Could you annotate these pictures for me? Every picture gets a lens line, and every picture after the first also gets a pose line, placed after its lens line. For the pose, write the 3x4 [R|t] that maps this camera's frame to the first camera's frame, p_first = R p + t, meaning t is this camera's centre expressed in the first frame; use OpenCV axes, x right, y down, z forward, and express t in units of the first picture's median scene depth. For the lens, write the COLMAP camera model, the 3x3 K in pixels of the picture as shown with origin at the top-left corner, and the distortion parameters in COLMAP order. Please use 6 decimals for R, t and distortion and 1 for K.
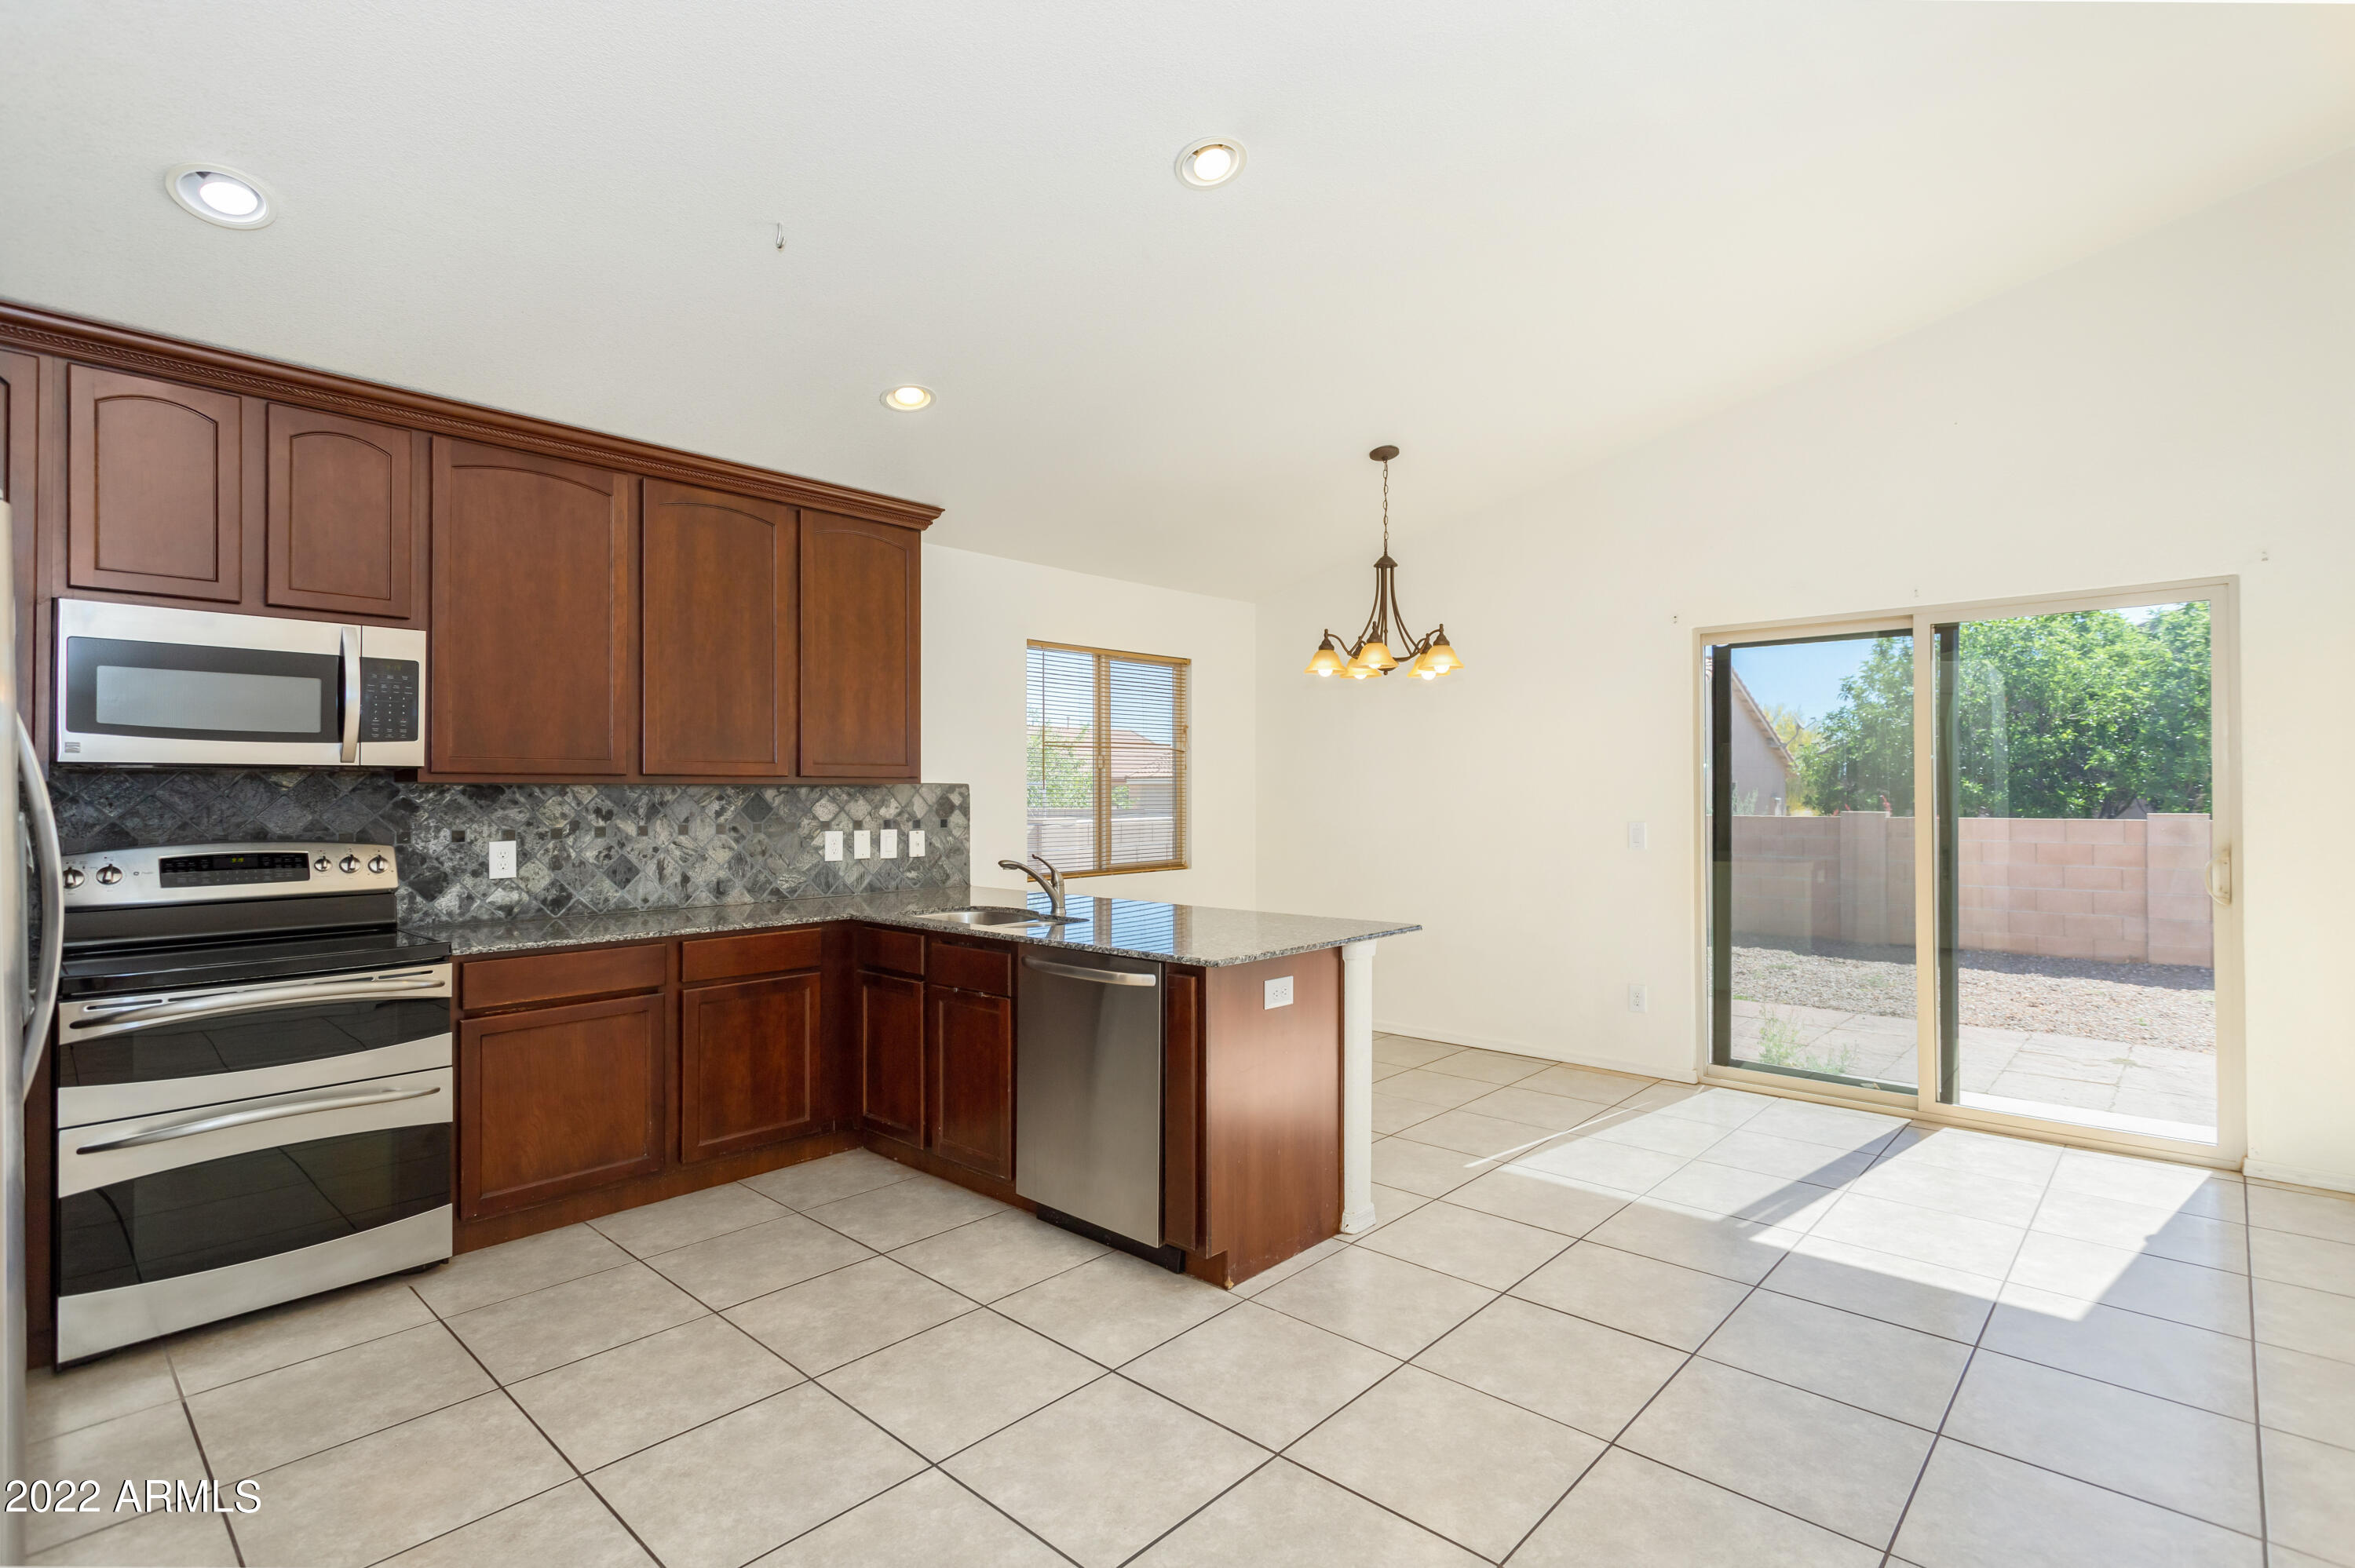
lens RADIAL K [[1121.1, 0, 1186.1], [0, 1121.1, 776.4], [0, 0, 1]] dist [0.004295, 0.000542]
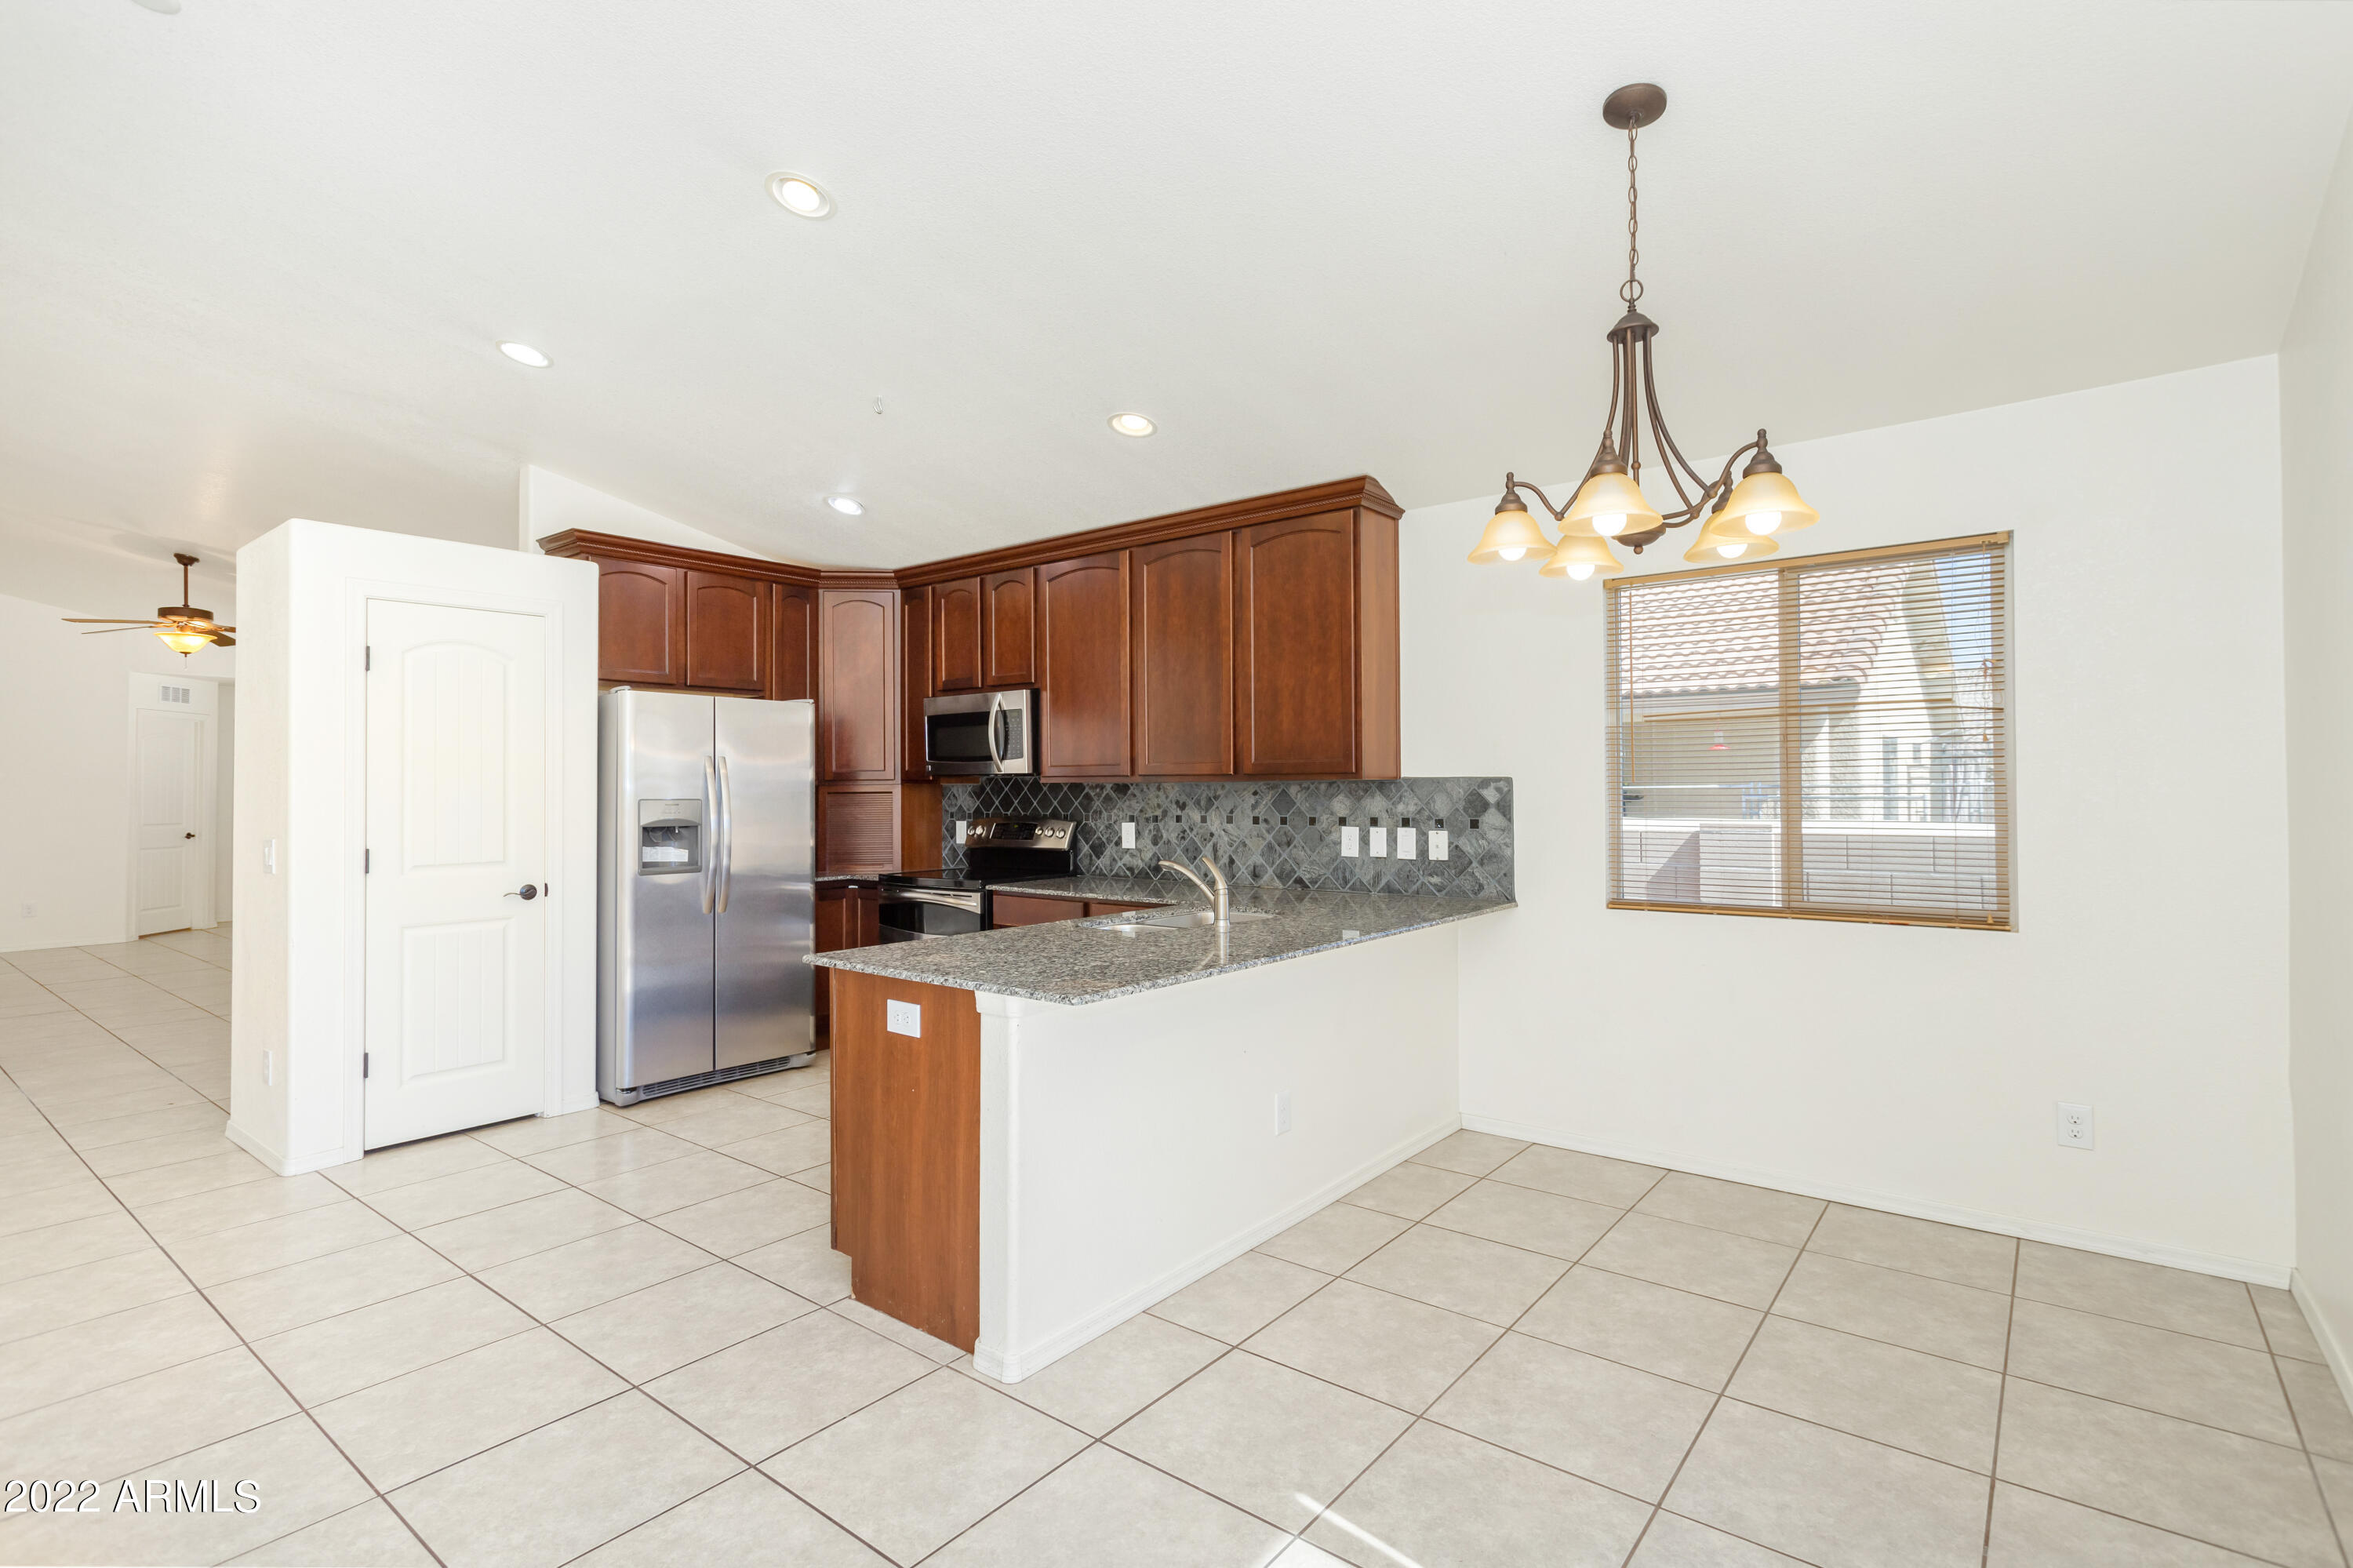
lens RADIAL K [[1120.4, 0, 1185.0], [0, 1120.4, 776.4], [0, 0, 1]] dist [0.004295, 0.000542]
pose [[0.072960, -0.005679, -0.997319, 0.703416], [0.021903, 0.999752, -0.004091, 0.005214], [0.997094, -0.021545, 0.073066, 0.824713]]
